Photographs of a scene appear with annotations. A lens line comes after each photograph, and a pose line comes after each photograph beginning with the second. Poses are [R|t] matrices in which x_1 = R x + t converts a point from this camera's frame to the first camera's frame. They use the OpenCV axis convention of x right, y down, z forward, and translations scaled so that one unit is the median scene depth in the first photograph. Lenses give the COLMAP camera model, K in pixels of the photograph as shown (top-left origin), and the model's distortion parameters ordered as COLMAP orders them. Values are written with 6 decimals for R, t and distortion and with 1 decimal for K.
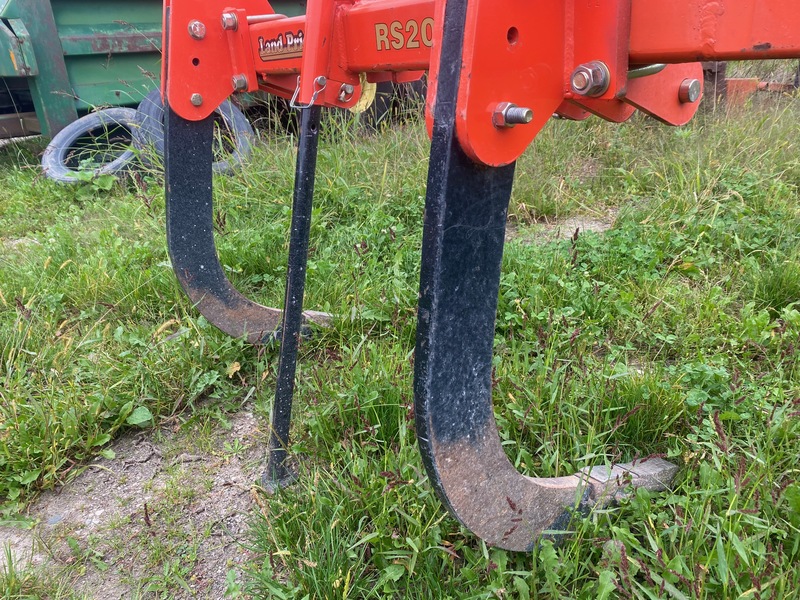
lens RADIAL K [[602.2, 0, 396.0], [0, 602.2, 304.9], [0, 0, 1]] dist [0.010389, -0.008063]
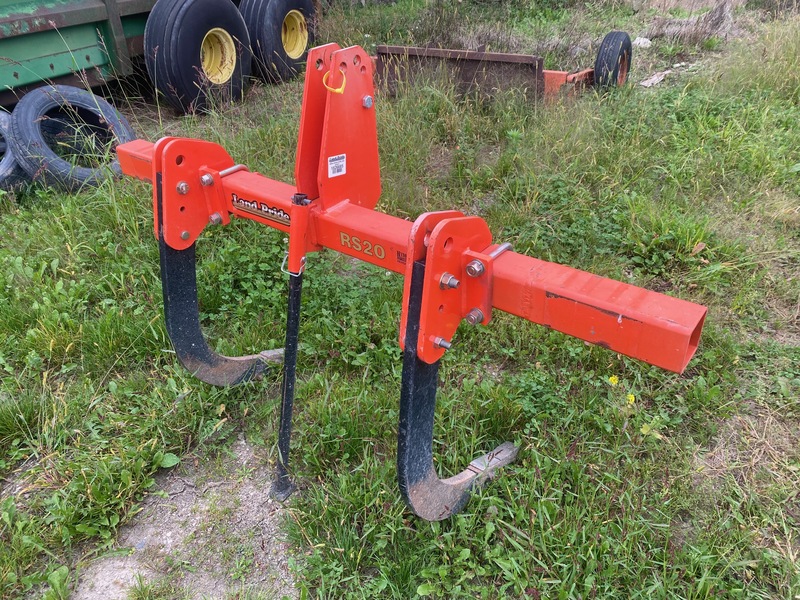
lens RADIAL K [[617.4, 0, 395.5], [0, 617.4, 294.0], [0, 0, 1]] dist [0.005831, 0.006269]
pose [[0.965771, -0.104875, 0.237249, -0.252205], [0.068117, 0.985062, 0.158158, -0.460306], [-0.250291, -0.136583, 0.958488, -0.550086]]
